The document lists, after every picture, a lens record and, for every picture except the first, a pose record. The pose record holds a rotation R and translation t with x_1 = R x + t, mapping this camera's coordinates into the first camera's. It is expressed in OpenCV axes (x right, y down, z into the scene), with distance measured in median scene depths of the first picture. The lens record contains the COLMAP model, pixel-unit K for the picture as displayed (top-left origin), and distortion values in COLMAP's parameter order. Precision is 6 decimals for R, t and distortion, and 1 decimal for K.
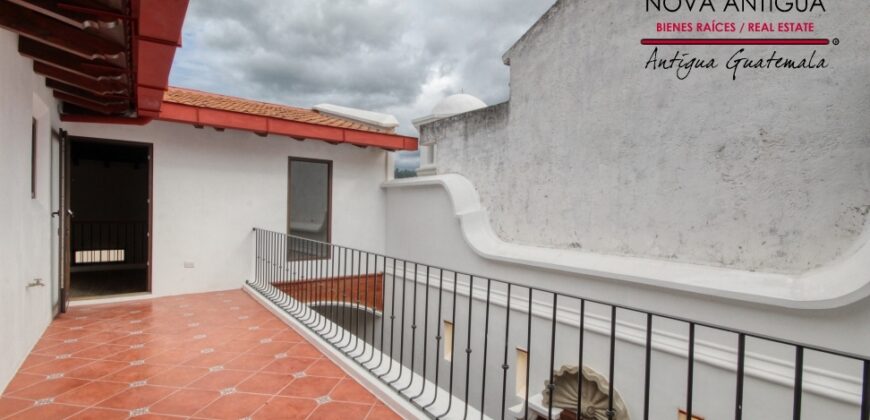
lens RADIAL K [[402.7, 0, 439.1], [0, 402.7, 215.5], [0, 0, 1]] dist [-0.002494, 0.000226]
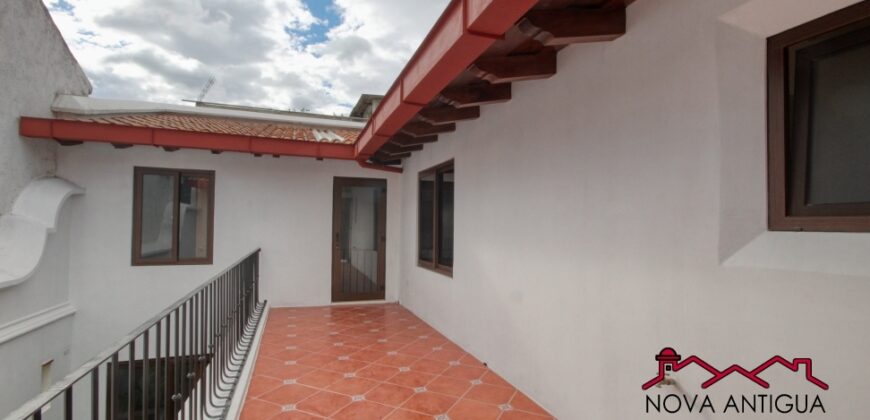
lens RADIAL K [[402.7, 0, 439.1], [0, 402.7, 215.5], [0, 0, 1]] dist [-0.002494, 0.000226]
pose [[-0.952575, -0.030383, 0.302783, -1.060278], [-0.028739, 0.999538, 0.009884, -0.076840], [-0.302943, 0.000713, -0.953008, 1.994750]]
